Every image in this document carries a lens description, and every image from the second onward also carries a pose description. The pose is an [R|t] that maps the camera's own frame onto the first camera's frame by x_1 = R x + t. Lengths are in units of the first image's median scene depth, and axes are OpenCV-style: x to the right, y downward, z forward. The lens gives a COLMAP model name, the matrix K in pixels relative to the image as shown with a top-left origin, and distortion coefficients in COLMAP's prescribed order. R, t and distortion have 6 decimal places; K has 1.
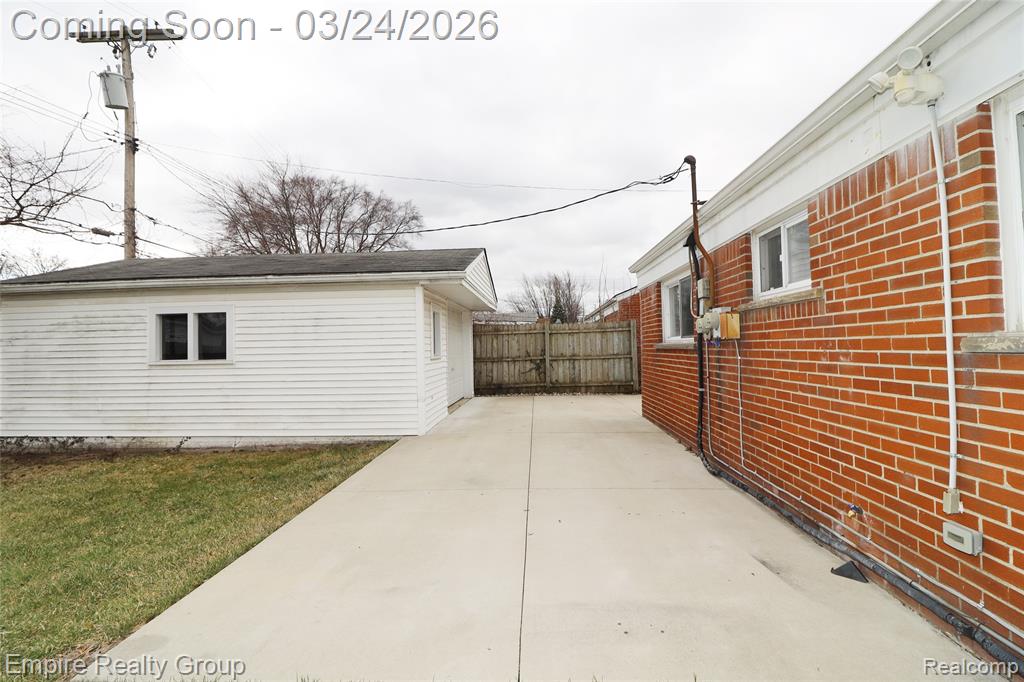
lens RADIAL K [[469.3, 0, 508.3], [0, 469.3, 334.4], [0, 0, 1]] dist [-0.001526, -0.012353]
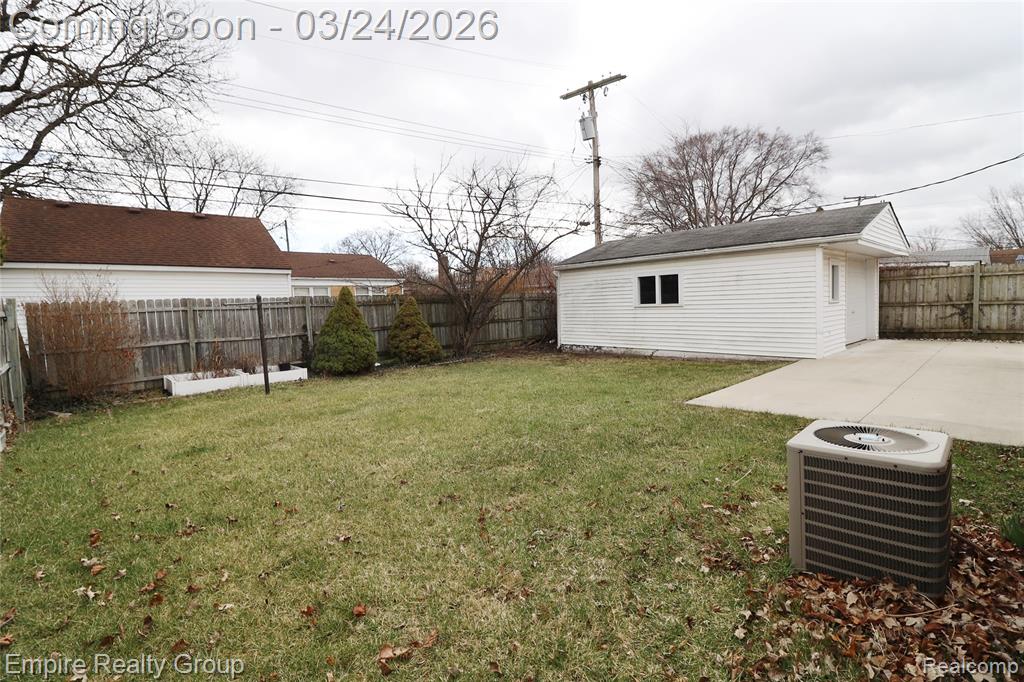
lens RADIAL K [[469.3, 0, 510.2], [0, 469.3, 328.2], [0, 0, 1]] dist [-0.001526, -0.012353]
pose [[0.715101, 0.033786, -0.698204, 0.065656], [0.036276, 0.995692, 0.085336, -0.011800], [0.698079, -0.086352, 0.710795, -0.321671]]
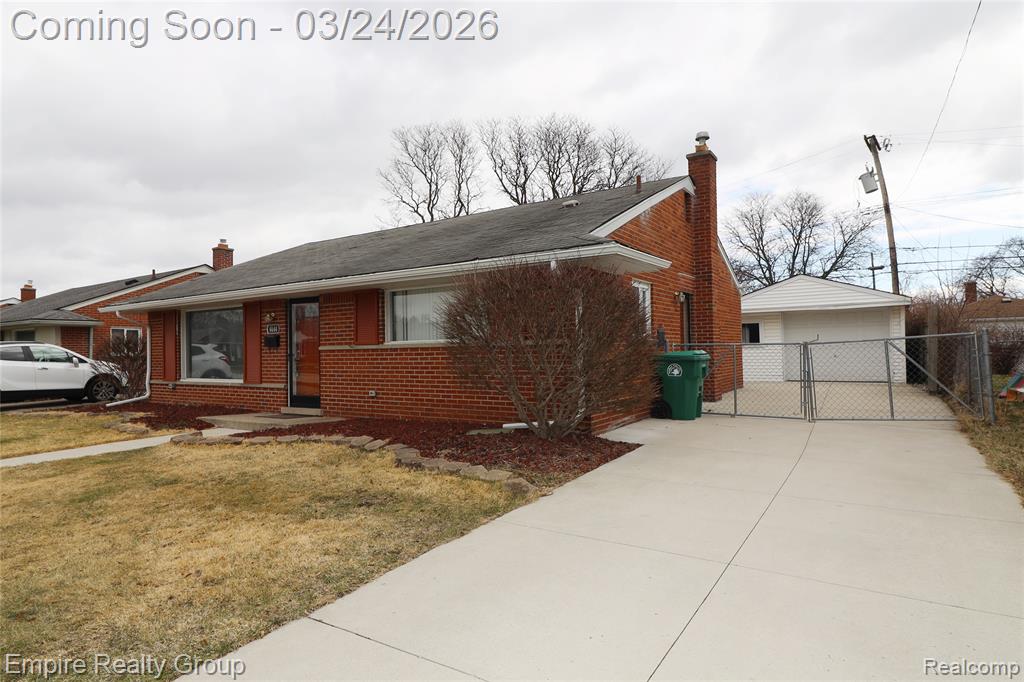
lens RADIAL K [[571.9, 0, 511.8], [0, 571.9, 337.9], [0, 0, 1]] dist [-0.001801, -0.003959]
pose [[-0.495148, 0.006159, -0.868787, 1.491959], [0.048023, 0.998640, -0.020290, 0.008205], [0.867481, -0.051768, -0.494770, 0.833820]]
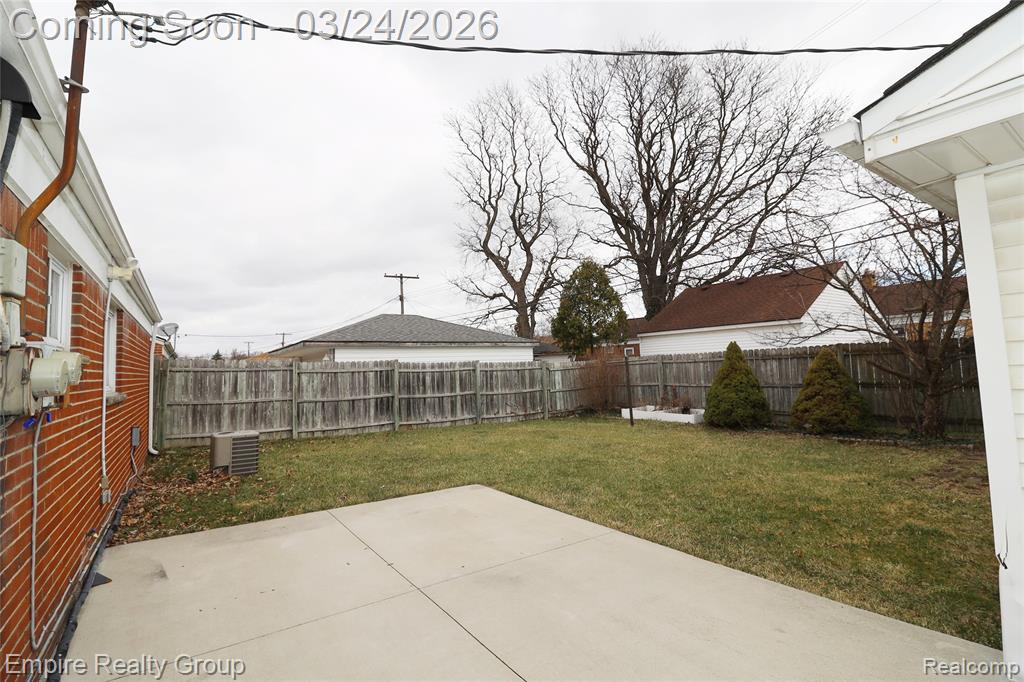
lens RADIAL K [[469.3, 0, 514.1], [0, 469.3, 328.0], [0, 0, 1]] dist [-0.001526, -0.012353]
pose [[-0.781795, -0.001460, -0.623534, 0.131750], [0.070464, 0.993385, -0.090674, 0.001152], [0.619541, -0.114826, -0.776520, 0.589398]]
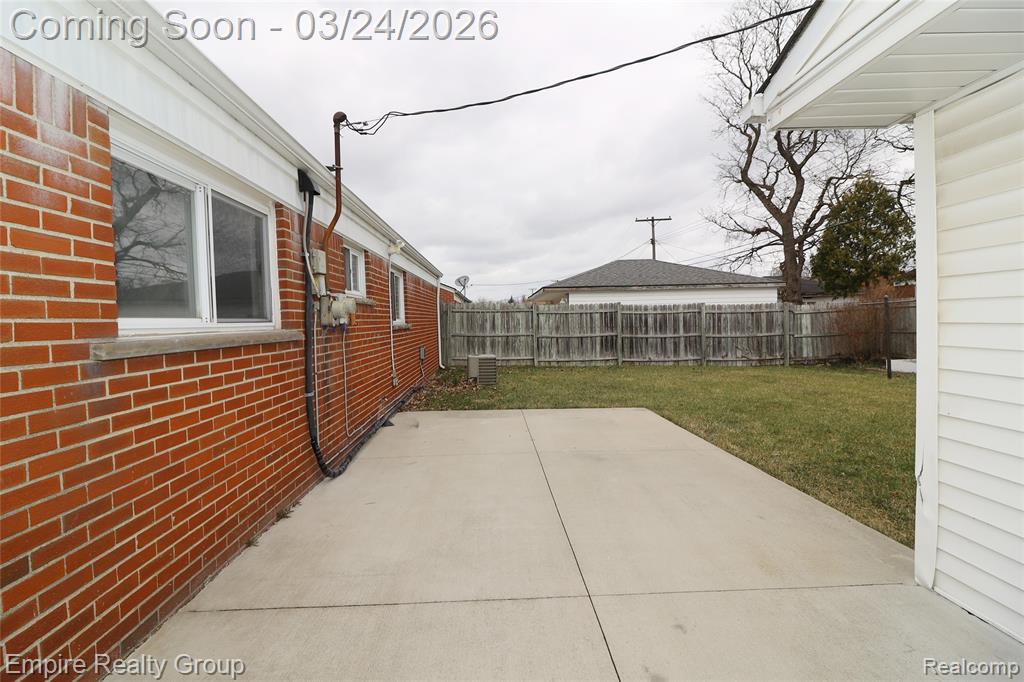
lens RADIAL K [[469.3, 0, 508.9], [0, 469.3, 333.0], [0, 0, 1]] dist [-0.001526, -0.012353]
pose [[-0.993960, 0.052695, -0.096268, 0.070209], [0.052650, 0.998608, 0.003015, 0.014616], [0.096293, -0.002071, -0.995351, 0.719758]]
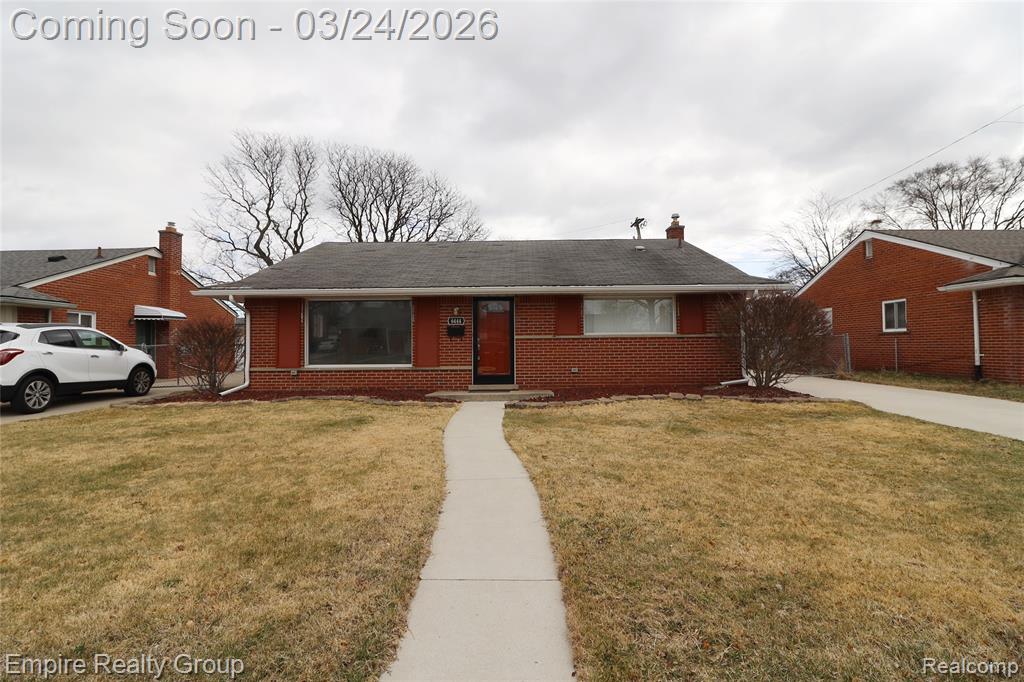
lens RADIAL K [[469.3, 0, 514.7], [0, 469.3, 331.8], [0, 0, 1]] dist [-0.001526, -0.012353]
pose [[0.050351, -0.015166, -0.998616, 1.788665], [0.033966, 0.999332, -0.013464, -0.005496], [0.998154, -0.033241, 0.050832, 0.129060]]
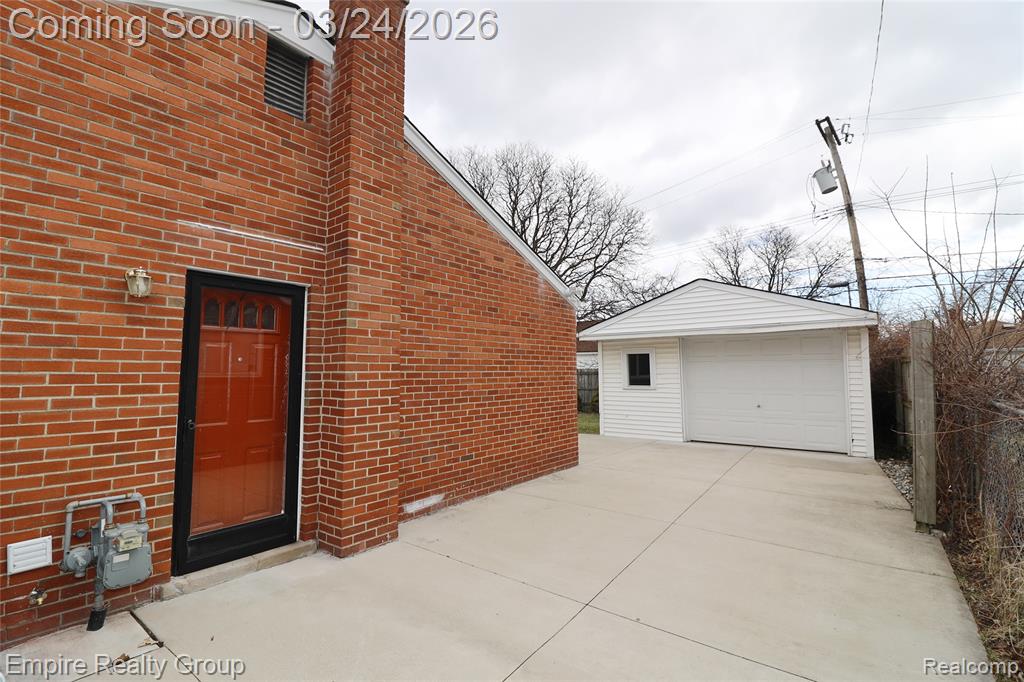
lens RADIAL K [[469.3, 0, 512.7], [0, 469.3, 332.0], [0, 0, 1]] dist [-0.001526, -0.012353]
pose [[-0.557393, -0.050766, -0.828695, 0.722736], [0.035690, 0.995741, -0.085005, -0.004635], [0.829481, -0.076957, -0.553207, 0.919376]]
